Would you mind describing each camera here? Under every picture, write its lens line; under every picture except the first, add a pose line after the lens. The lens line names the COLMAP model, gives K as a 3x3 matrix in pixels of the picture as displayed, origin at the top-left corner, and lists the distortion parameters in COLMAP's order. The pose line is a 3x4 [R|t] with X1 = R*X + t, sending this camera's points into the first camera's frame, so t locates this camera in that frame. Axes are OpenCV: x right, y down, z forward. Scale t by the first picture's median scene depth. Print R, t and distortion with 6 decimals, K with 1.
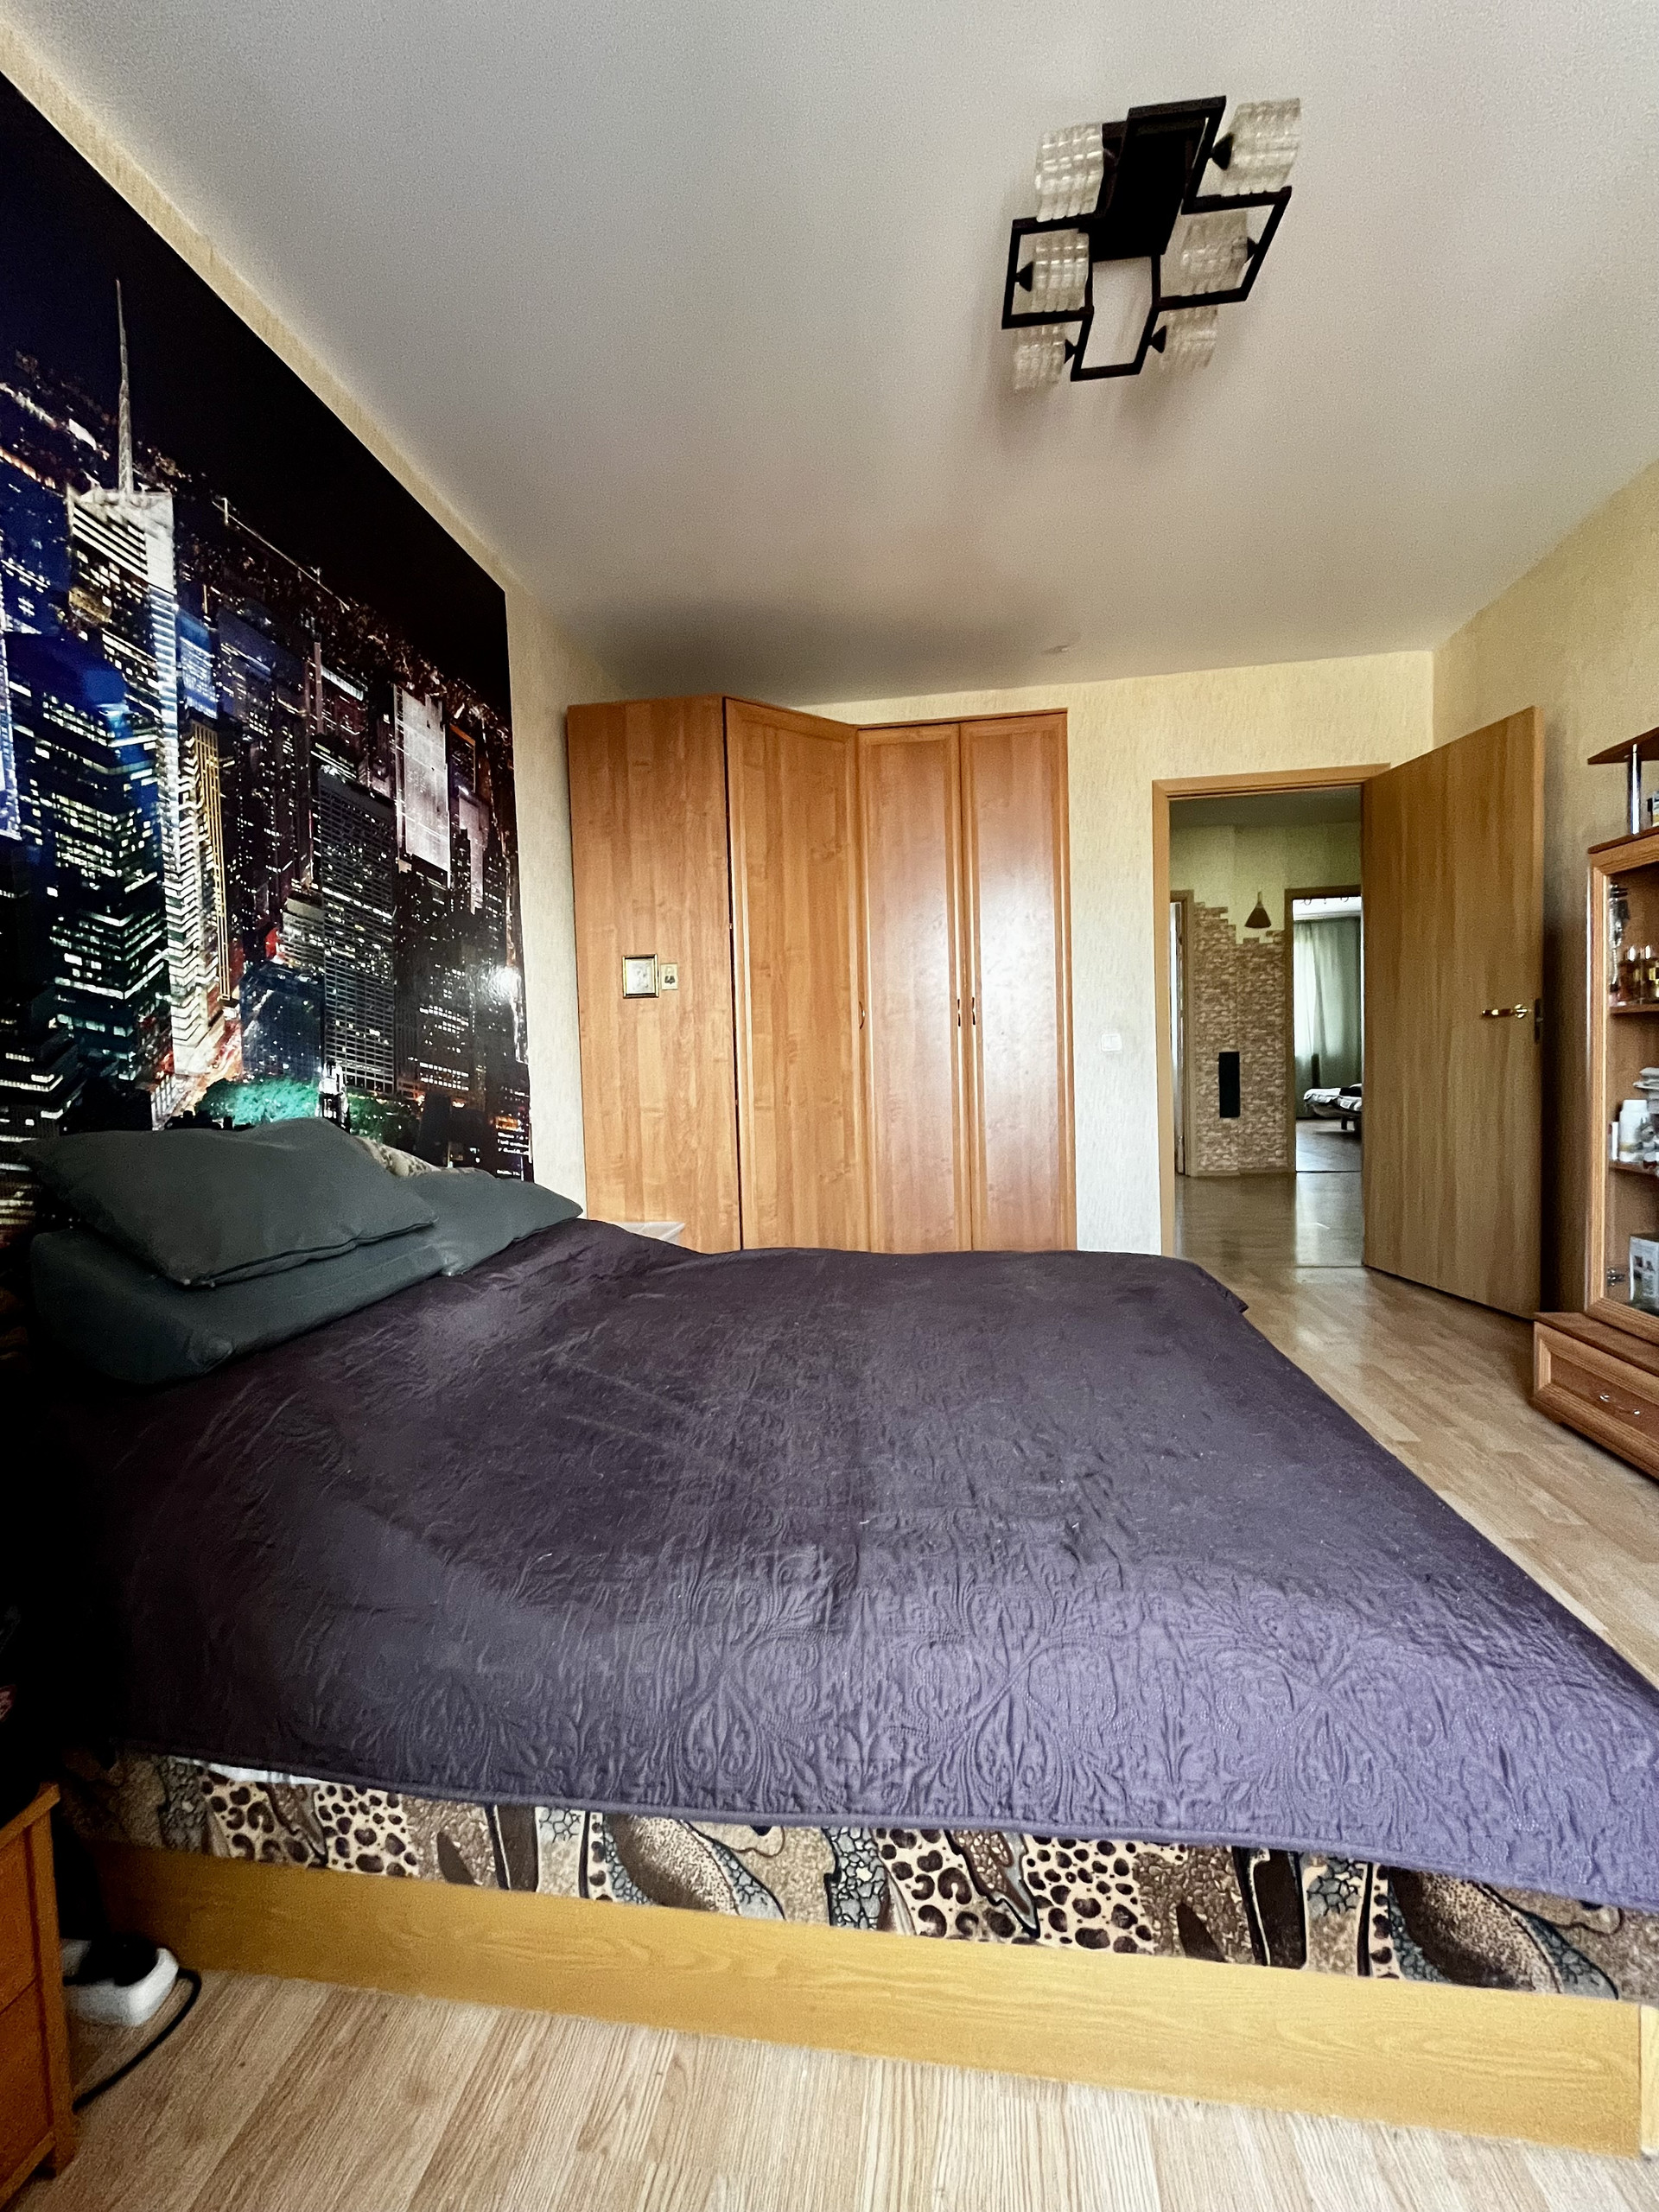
lens RADIAL K [[889.2, 0, 829.5], [0, 889.2, 1106.0], [0, 0, 1]] dist [-0.000964, 0.000006]
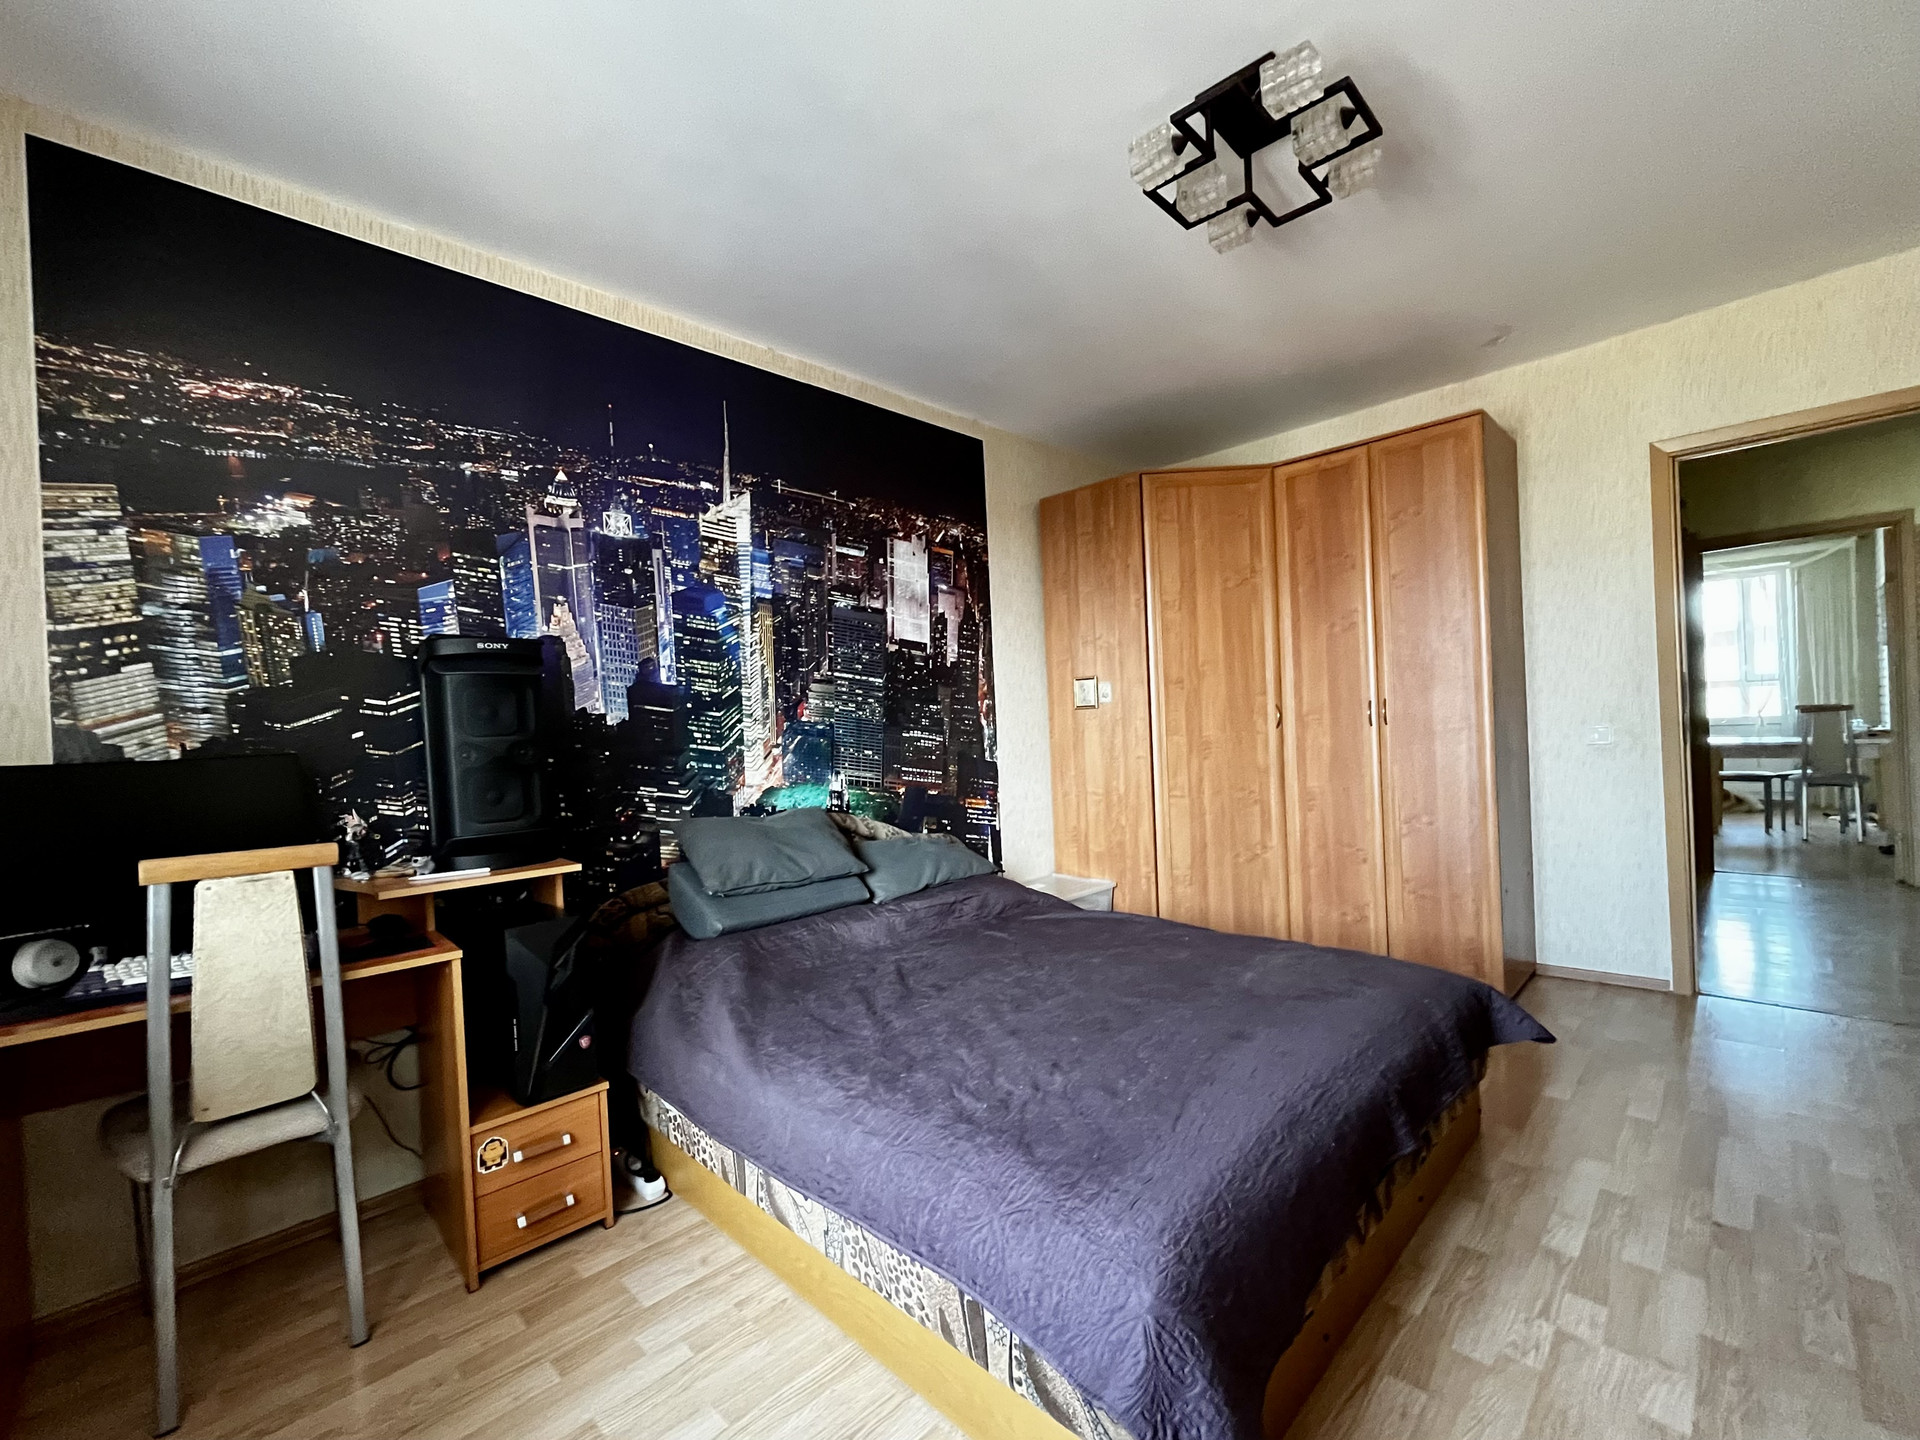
lens RADIAL K [[804.1, 0, 949.1], [0, 804.1, 747.5], [0, 0, 1]] dist [-0.000102, 0.000072]
pose [[0.797221, 0.009887, -0.603607, 0.514297], [-0.012061, 0.999927, 0.000449, -0.092177], [0.603567, 0.006922, 0.797282, -0.114713]]
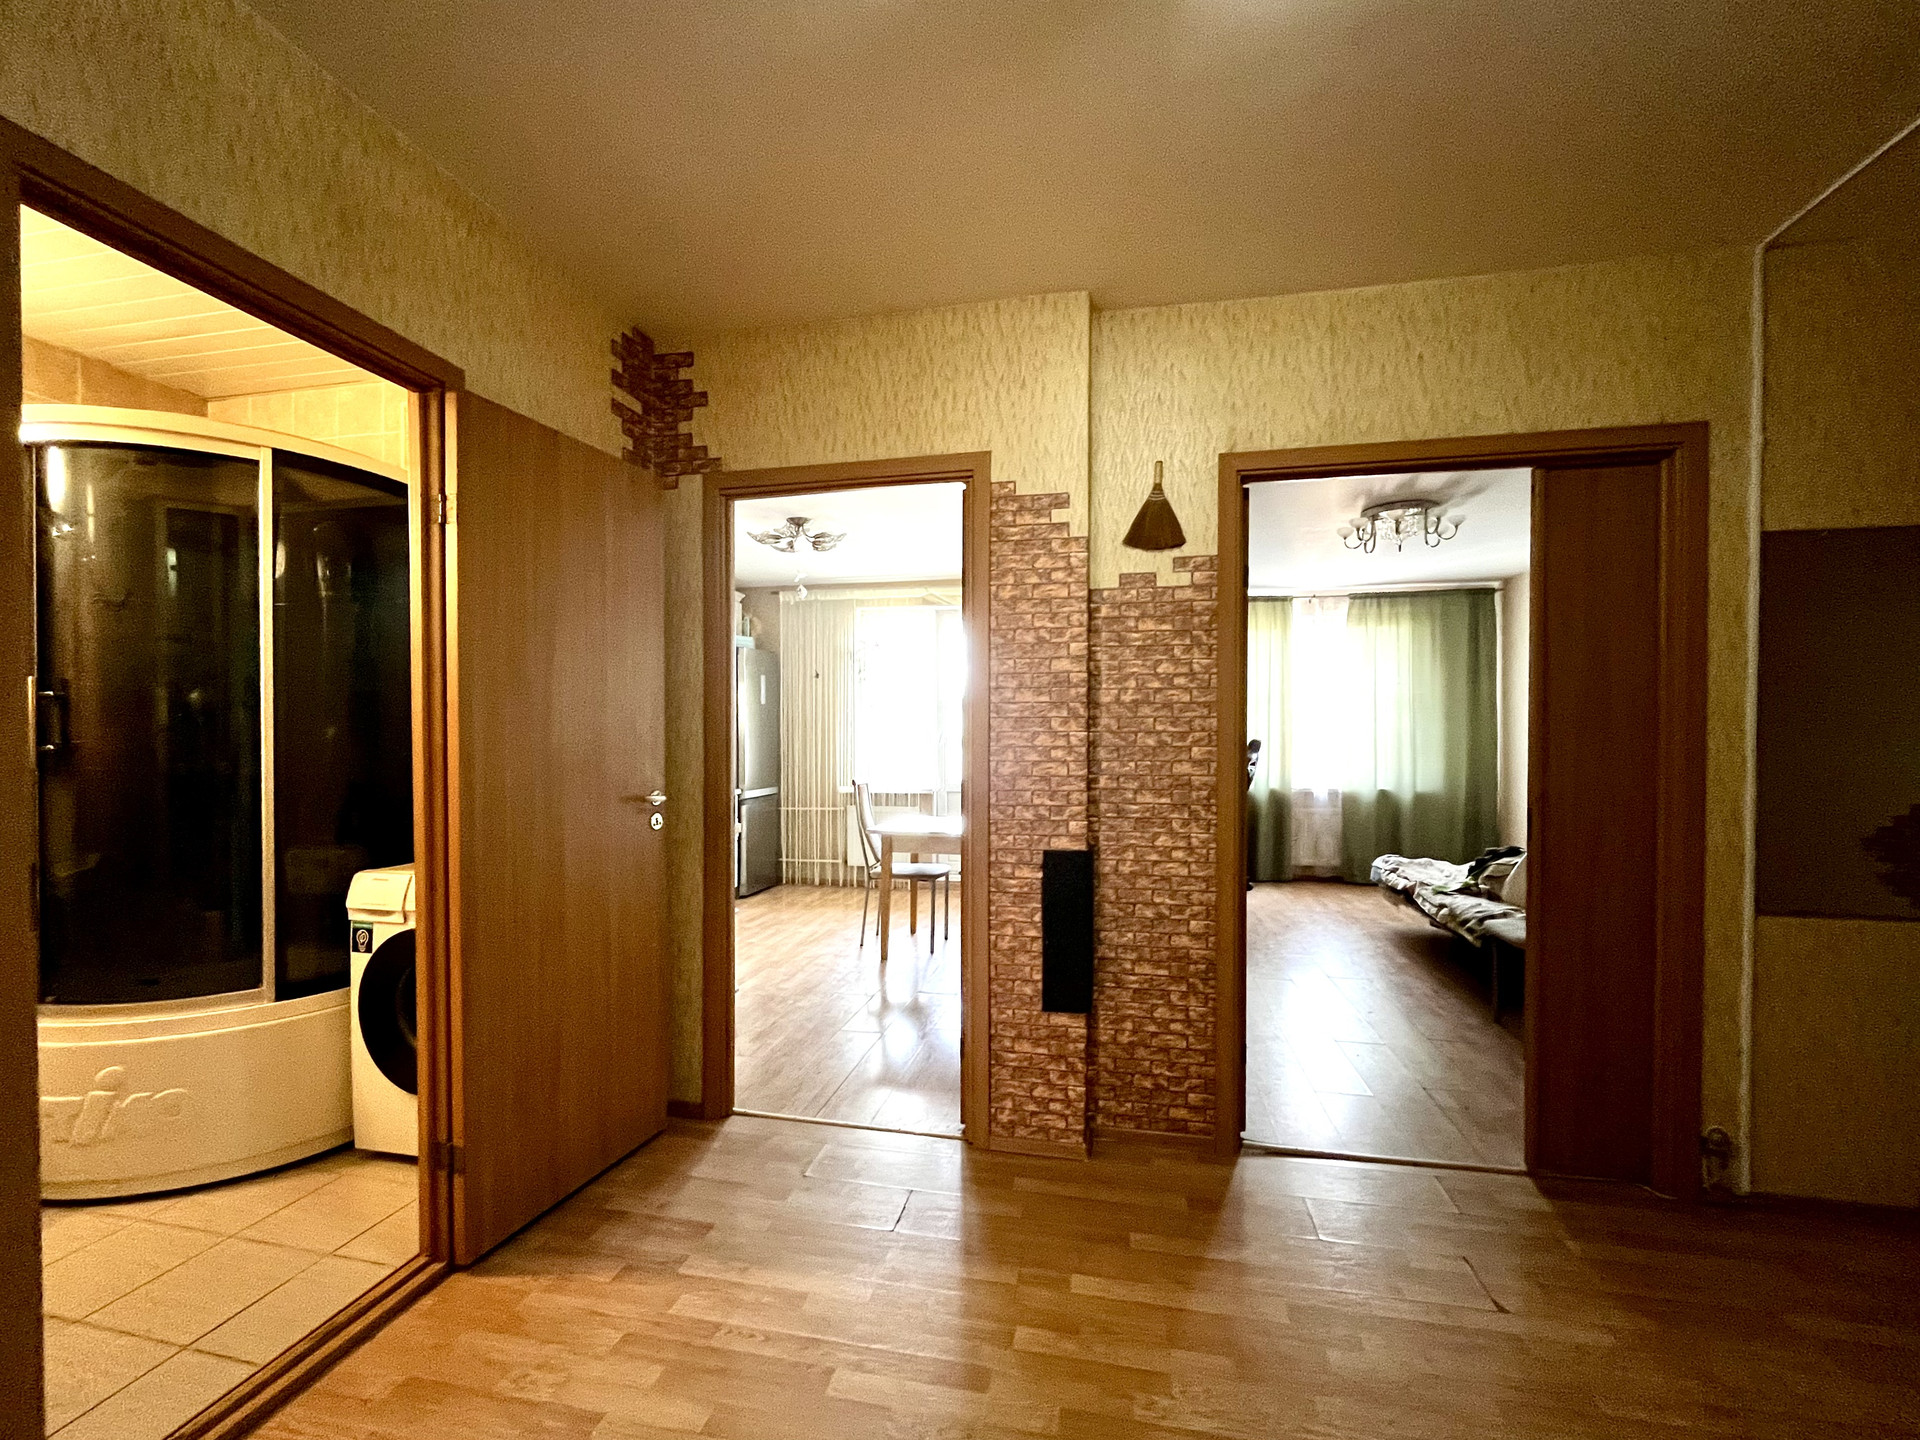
lens RADIAL K [[804.1, 0, 949.1], [0, 804.1, 747.5], [0, 0, 1]] dist [-0.000102, 0.000072]
pose [[0.996697, 0.039377, -0.071028, 1.283846], [-0.042150, 0.998390, -0.037966, -0.278325], [0.069418, 0.040835, 0.996752, 1.926921]]
